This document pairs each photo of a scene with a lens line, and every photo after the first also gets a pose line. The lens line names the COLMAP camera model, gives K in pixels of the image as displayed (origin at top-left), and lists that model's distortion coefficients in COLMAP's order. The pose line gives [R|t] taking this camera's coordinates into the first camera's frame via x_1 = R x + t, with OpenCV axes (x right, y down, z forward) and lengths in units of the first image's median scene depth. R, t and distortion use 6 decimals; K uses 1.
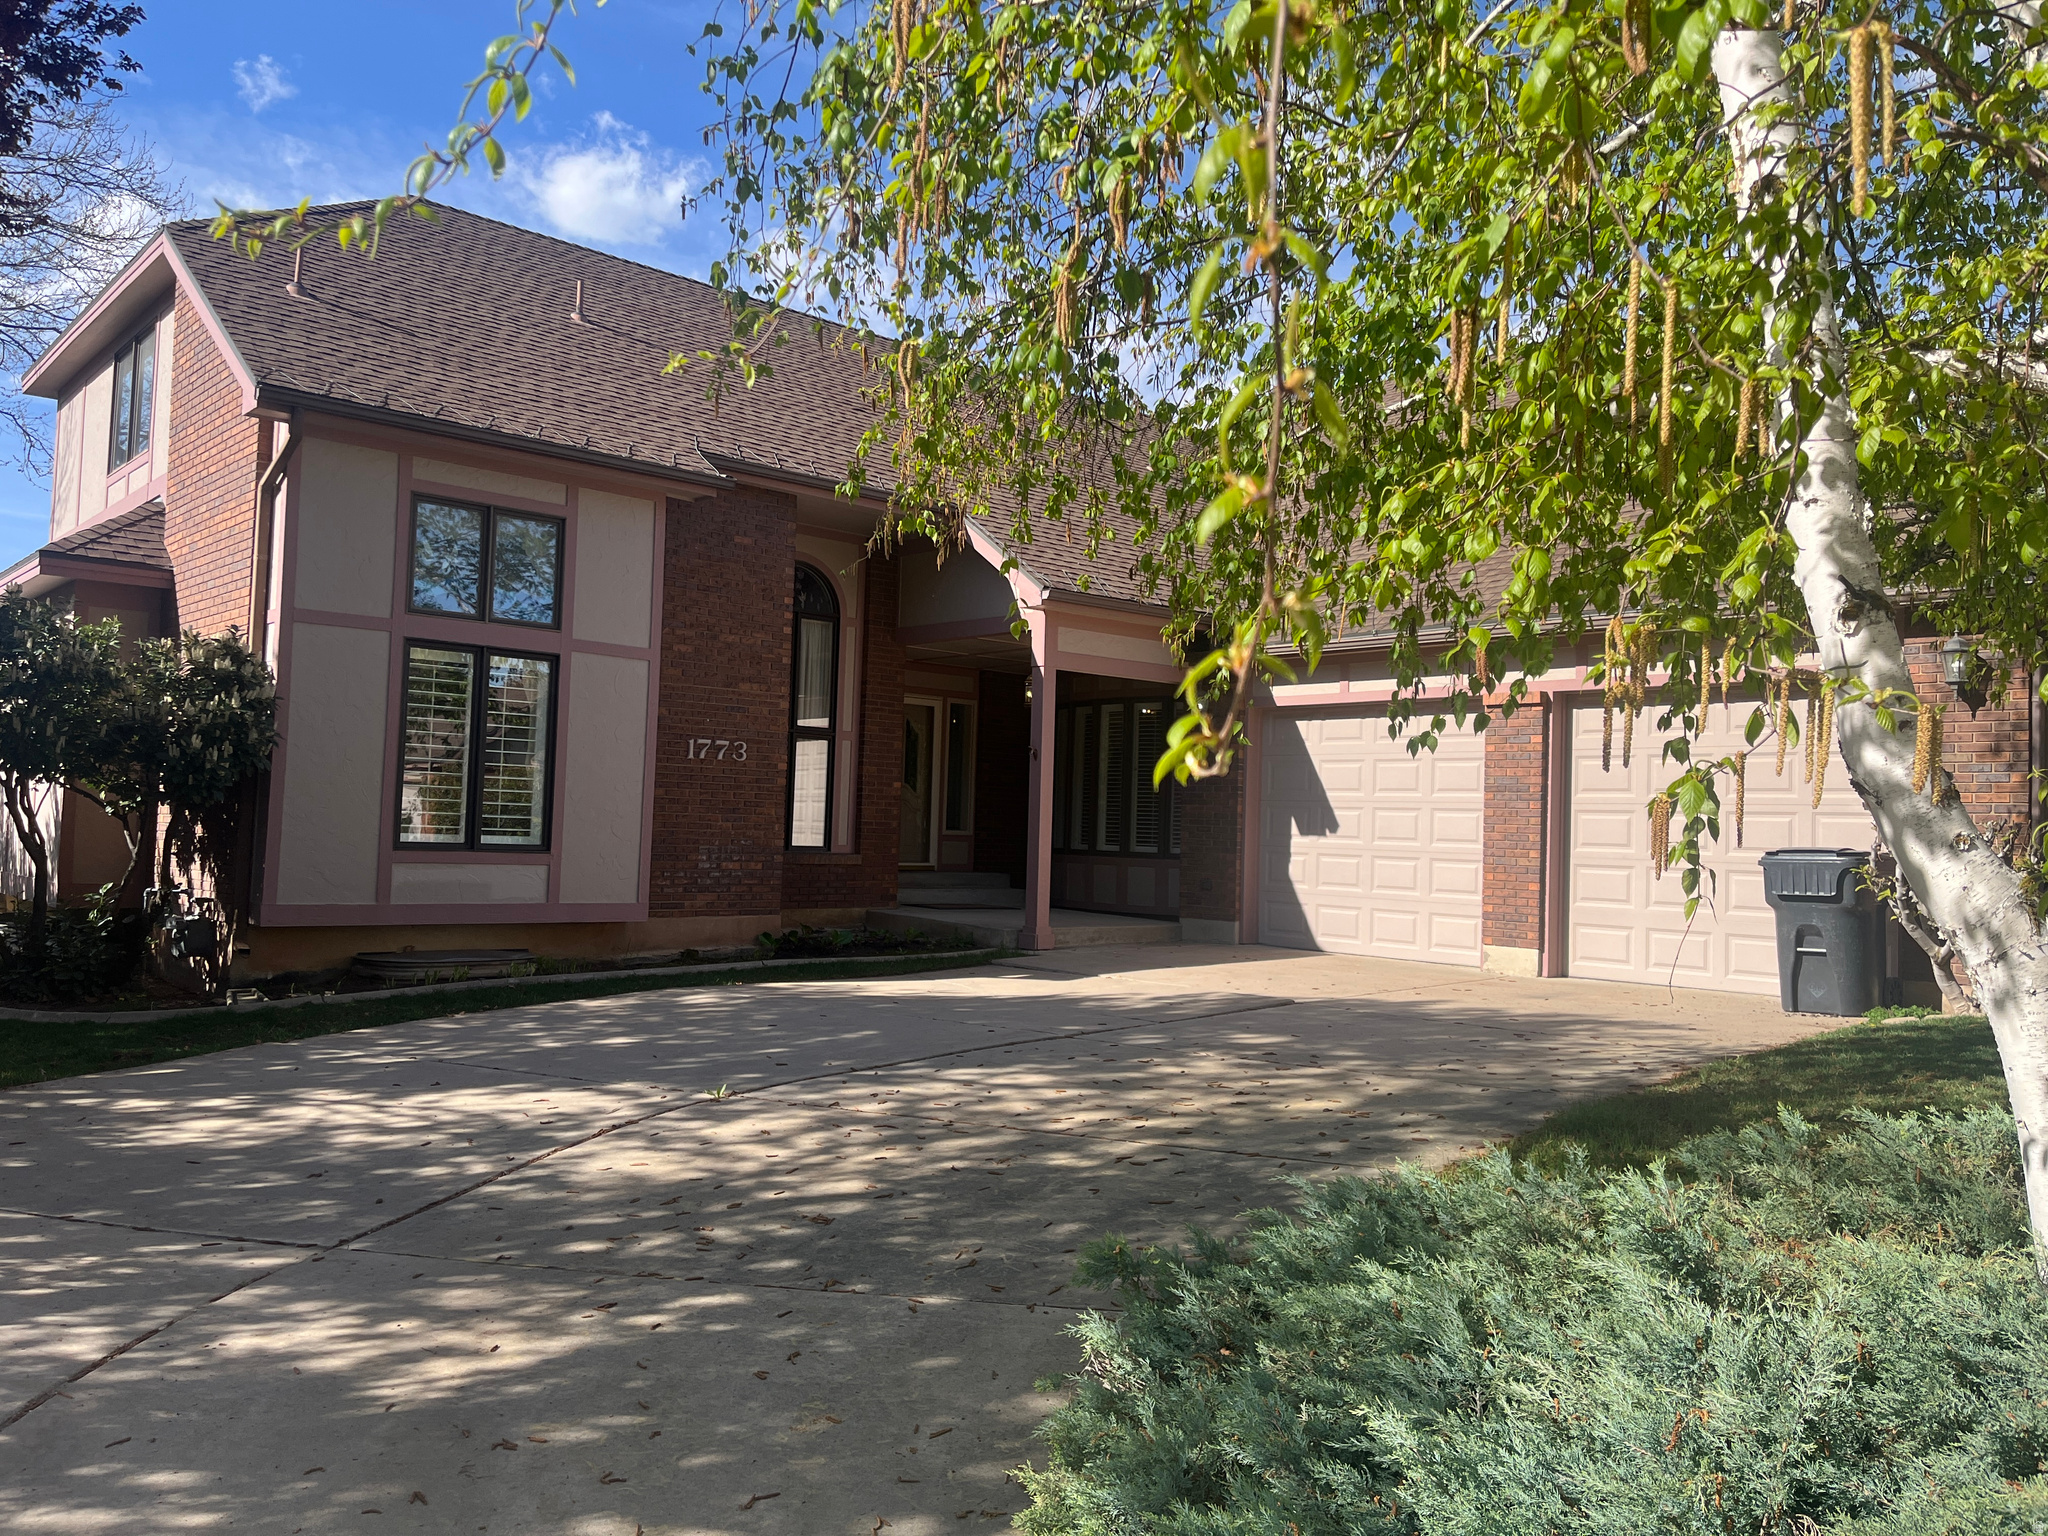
lens RADIAL K [[1553.4, 0, 1020.1], [0, 1553.4, 754.8], [0, 0, 1]] dist [0.028437, -0.031825]
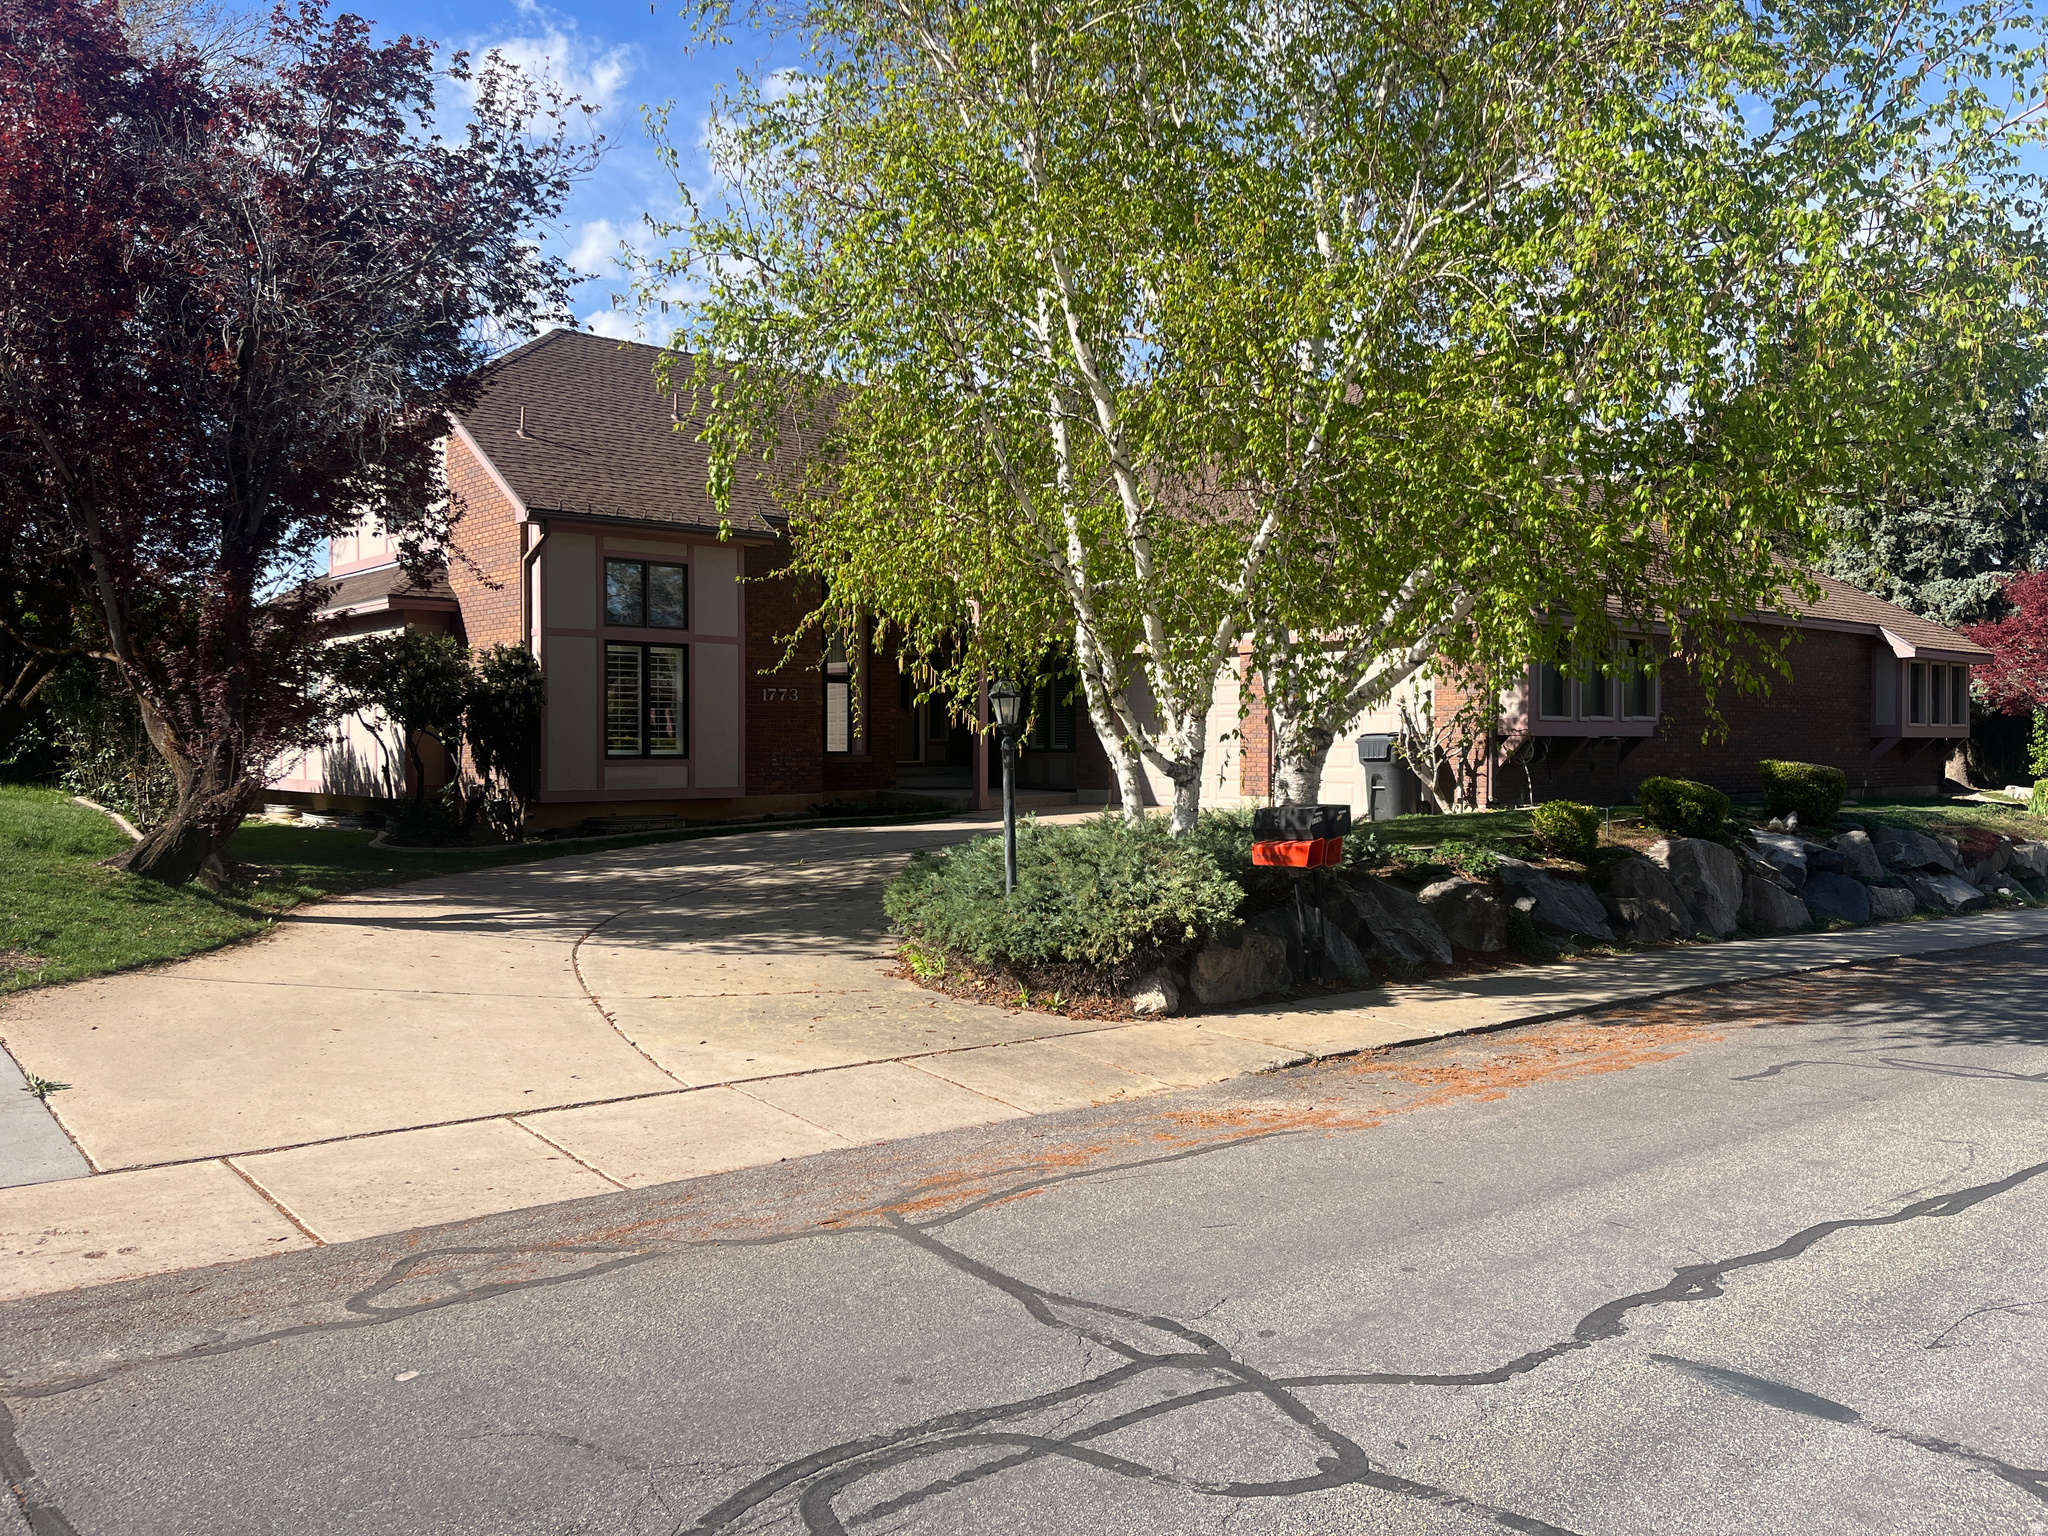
lens RADIAL K [[1553.4, 0, 1033.1], [0, 1553.4, 770.3], [0, 0, 1]] dist [0.028437, -0.031825]
pose [[0.999376, -0.032165, -0.014594, 0.114561], [0.033113, 0.996983, 0.070207, -0.035648], [0.012292, -0.070647, 0.997426, -0.776877]]
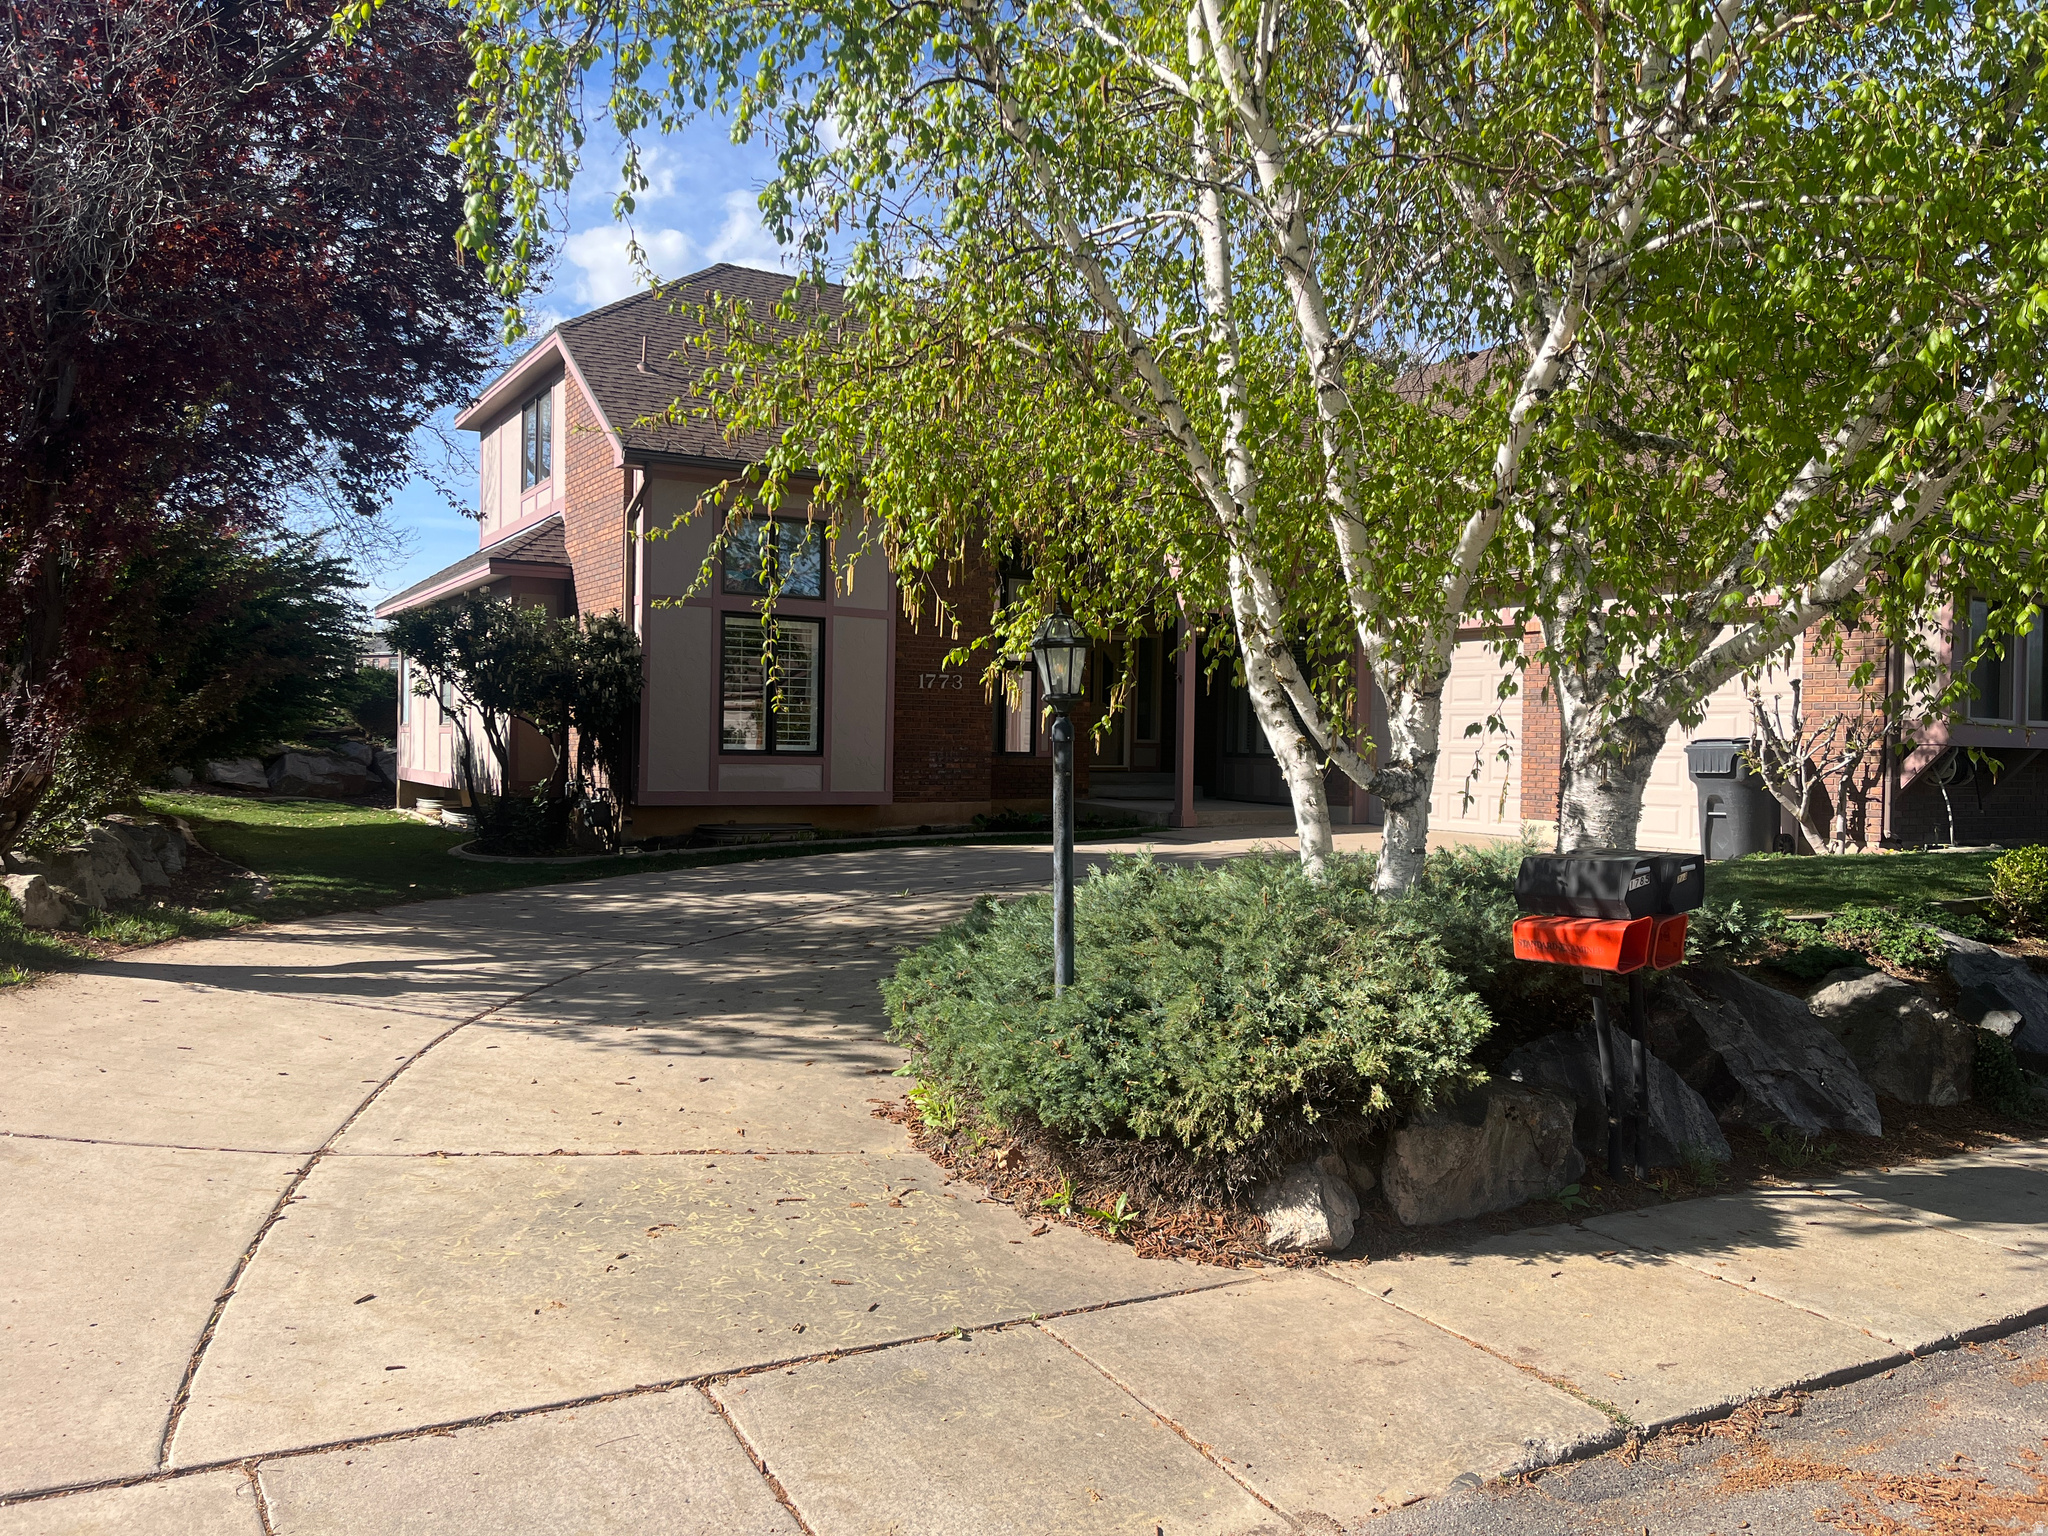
lens RADIAL K [[1553.4, 0, 1030.5], [0, 1553.4, 761.0], [0, 0, 1]] dist [0.028437, -0.031825]
pose [[0.980856, -0.012567, -0.194326, 0.174067], [0.023583, 0.998236, 0.054479, -0.006702], [0.193299, -0.058019, 0.979423, -0.387645]]
